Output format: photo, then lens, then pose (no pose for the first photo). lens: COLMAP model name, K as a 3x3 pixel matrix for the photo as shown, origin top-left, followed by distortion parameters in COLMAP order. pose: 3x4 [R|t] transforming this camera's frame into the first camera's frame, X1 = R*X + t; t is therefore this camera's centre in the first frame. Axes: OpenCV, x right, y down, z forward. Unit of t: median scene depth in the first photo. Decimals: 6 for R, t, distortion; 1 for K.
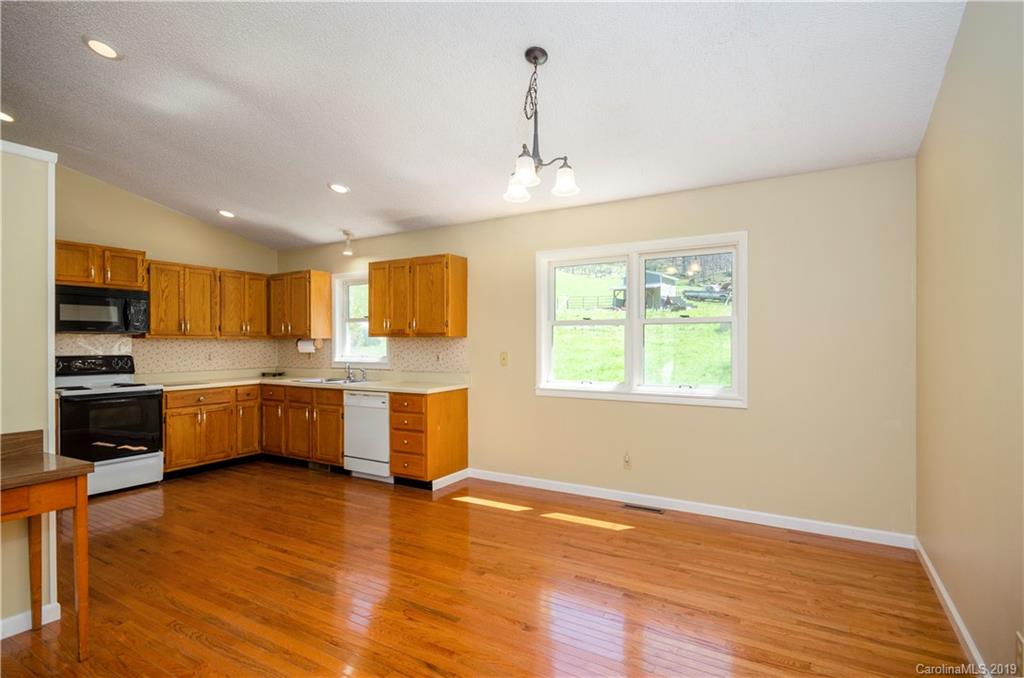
lens RADIAL K [[510.7, 0, 503.8], [0, 510.7, 342.6], [0, 0, 1]] dist [-0.022099, -0.000064]
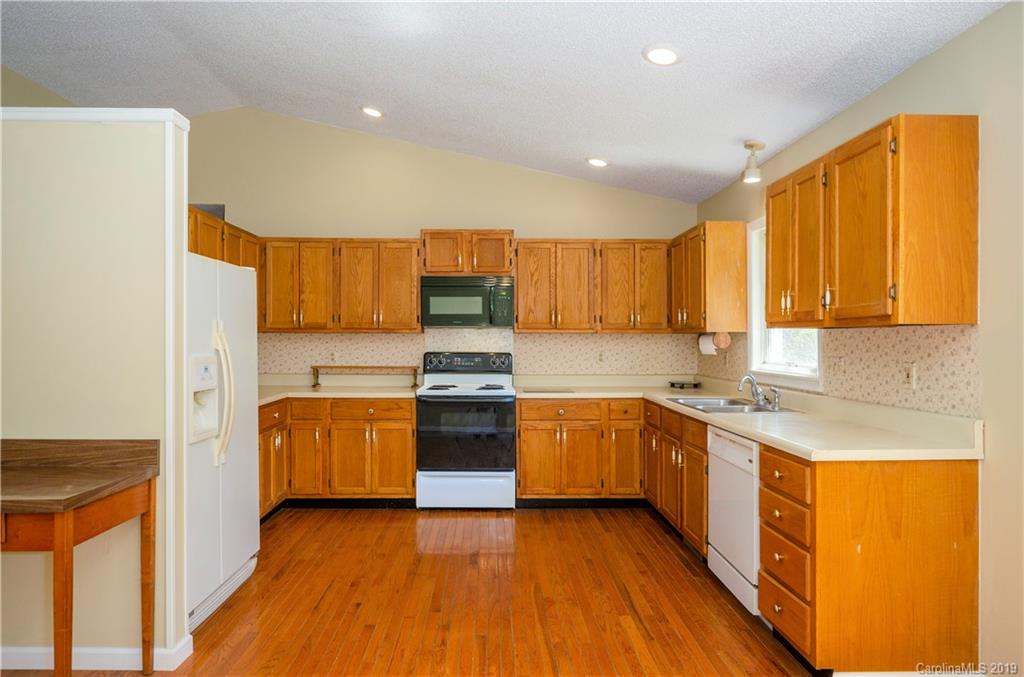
lens RADIAL K [[588.9, 0, 496.5], [0, 588.9, 340.0], [0, 0, 1]] dist [-0.002117, -0.001536]
pose [[0.526704, 0.004812, -0.850035, 0.110866], [-0.004409, 0.999986, 0.002929, 0.000528], [0.850037, 0.002205, 0.526718, 0.472661]]
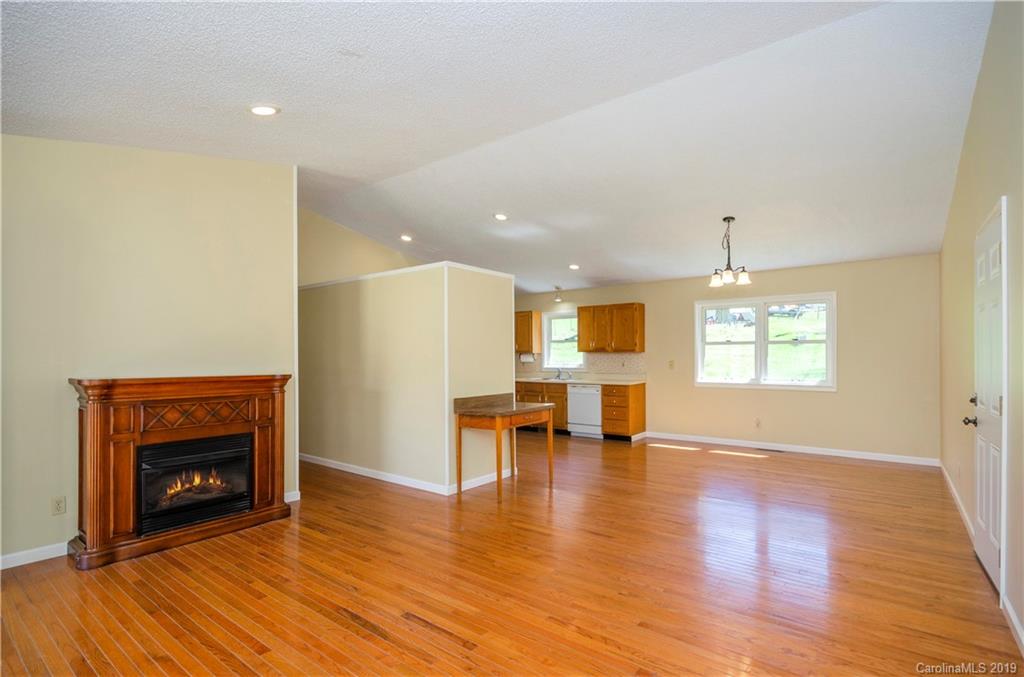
lens RADIAL K [[496.4, 0, 475.7], [0, 496.4, 355.0], [0, 0, 1]] dist [0.001334, -0.000342]
pose [[0.988077, -0.002557, -0.153942, -0.366579], [0.001854, 0.999987, -0.004713, 0.005768], [0.153952, 0.004371, 0.988069, -0.669856]]
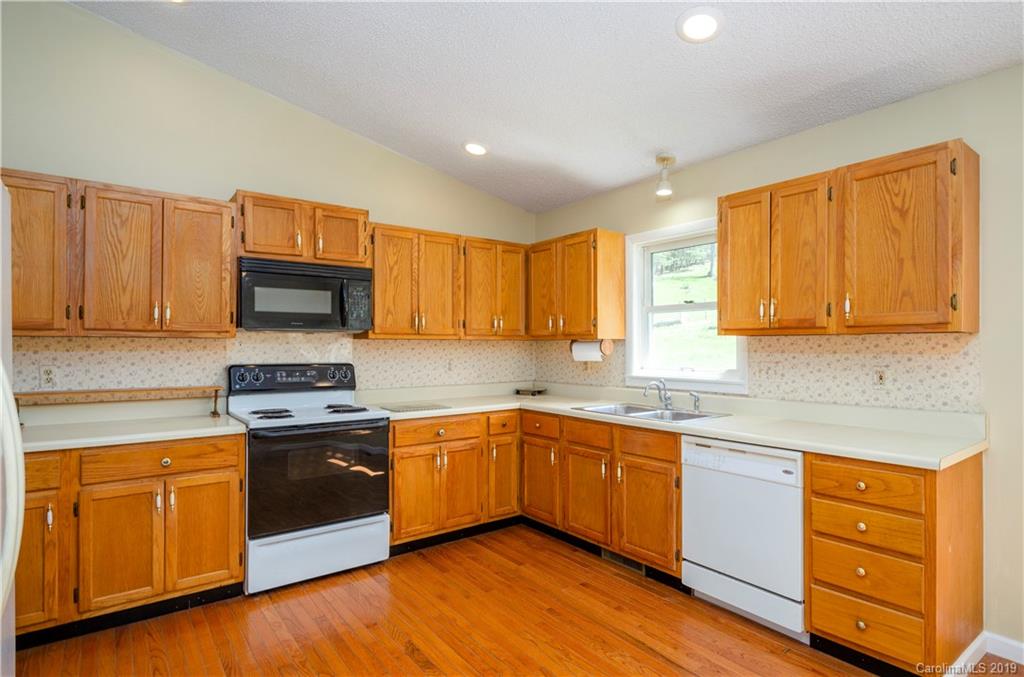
lens RADIAL K [[515.9, 0, 512.0], [0, 515.9, 342.1], [0, 0, 1]] dist [0.001362, 0.001186]
pose [[0.931305, -0.000674, -0.364241, -0.287218], [-0.002533, 0.999962, -0.008327, 0.001399], [0.364232, 0.008678, 0.931268, 0.439434]]
